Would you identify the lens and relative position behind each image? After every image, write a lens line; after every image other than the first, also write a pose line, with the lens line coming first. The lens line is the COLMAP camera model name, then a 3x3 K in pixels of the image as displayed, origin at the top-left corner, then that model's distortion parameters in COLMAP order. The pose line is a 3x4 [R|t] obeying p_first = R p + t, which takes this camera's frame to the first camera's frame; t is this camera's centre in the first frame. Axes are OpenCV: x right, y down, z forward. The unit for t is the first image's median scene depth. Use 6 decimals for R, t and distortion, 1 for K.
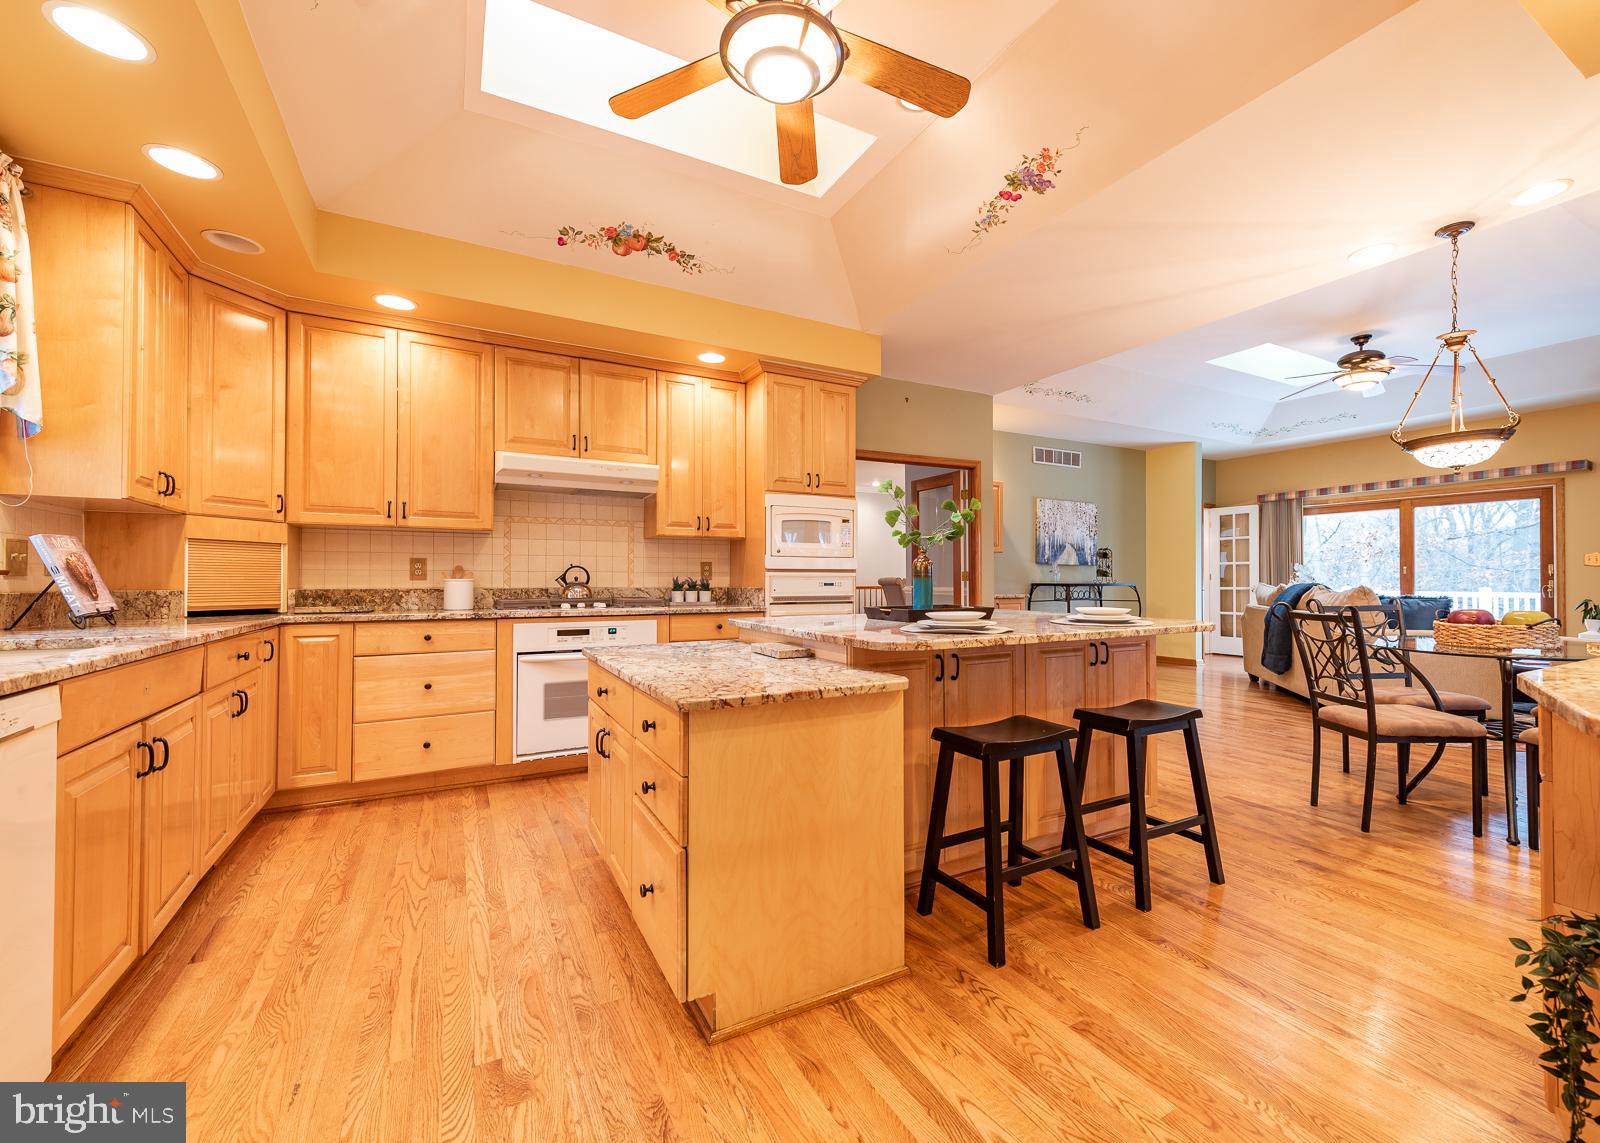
lens RADIAL K [[651.6, 0, 839.5], [0, 651.6, 572.7], [0, 0, 1]] dist [-0.000797, -0.000503]
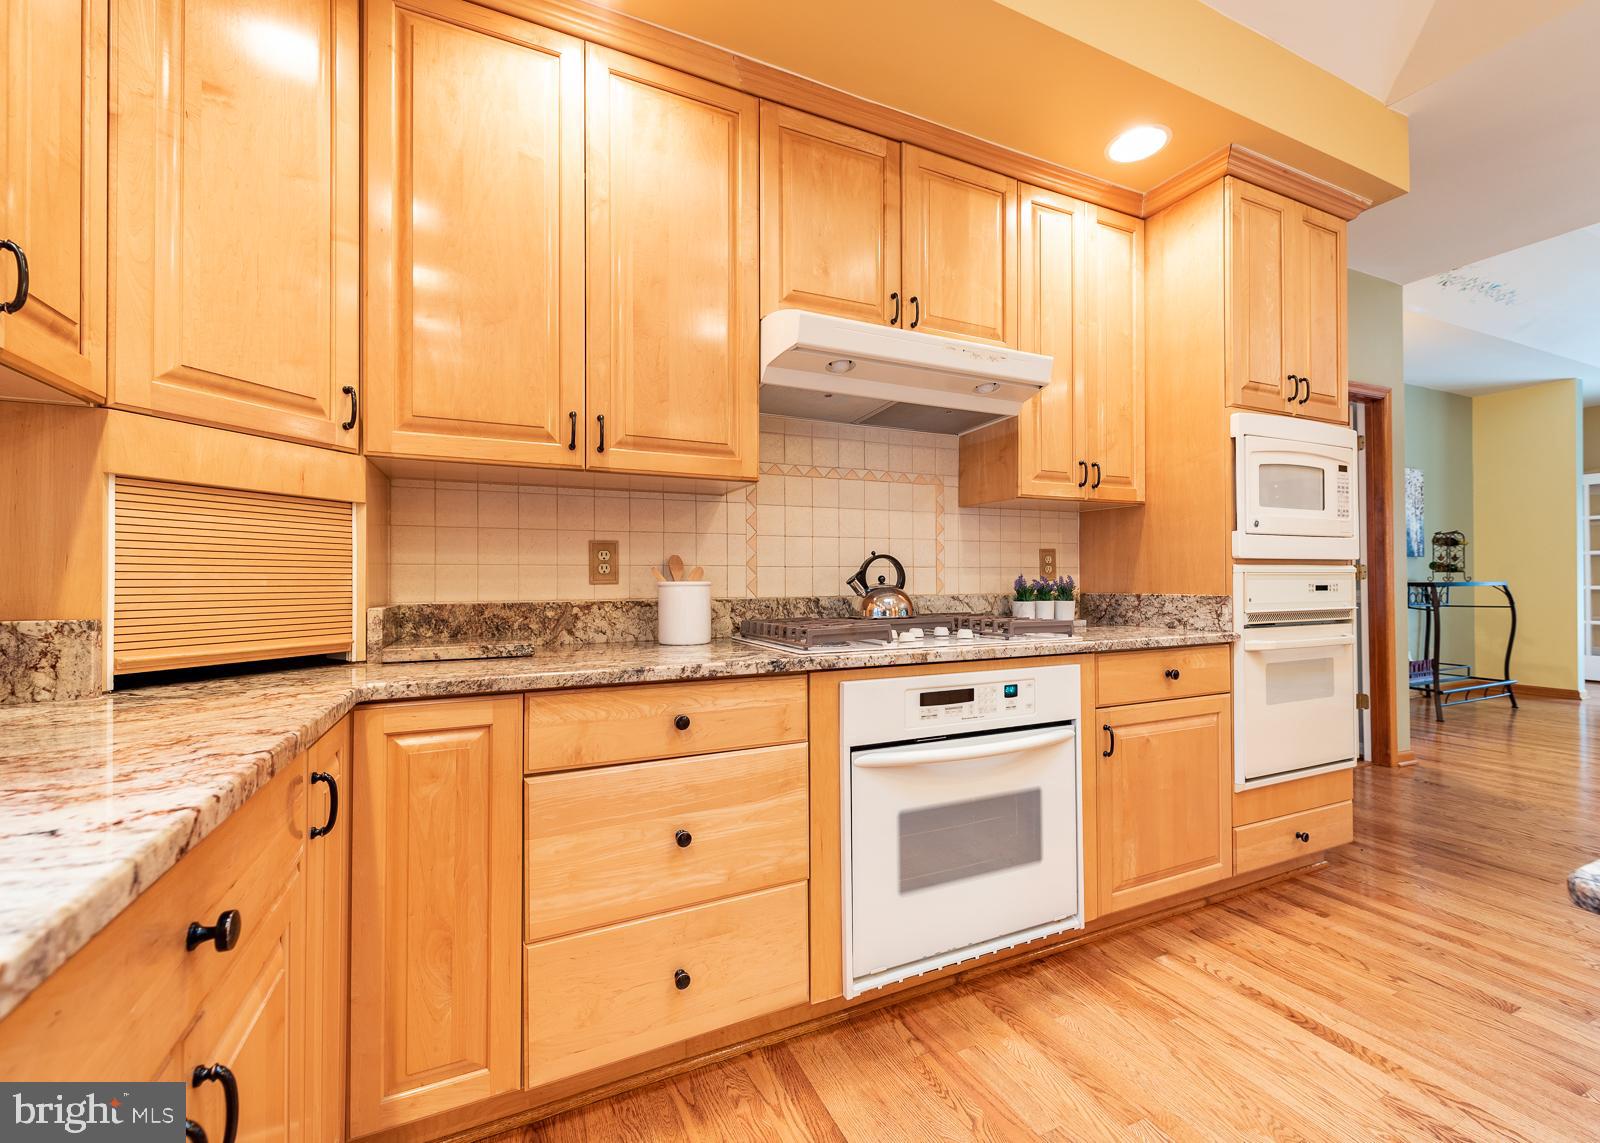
lens RADIAL K [[678.5, 0, 833.3], [0, 678.5, 573.4], [0, 0, 1]] dist [-0.000584, -0.000120]
pose [[0.996422, -0.006014, -0.084300, -0.436689], [0.006291, 0.999976, 0.003026, 0.002618], [0.084280, -0.003545, 0.996436, 0.503194]]
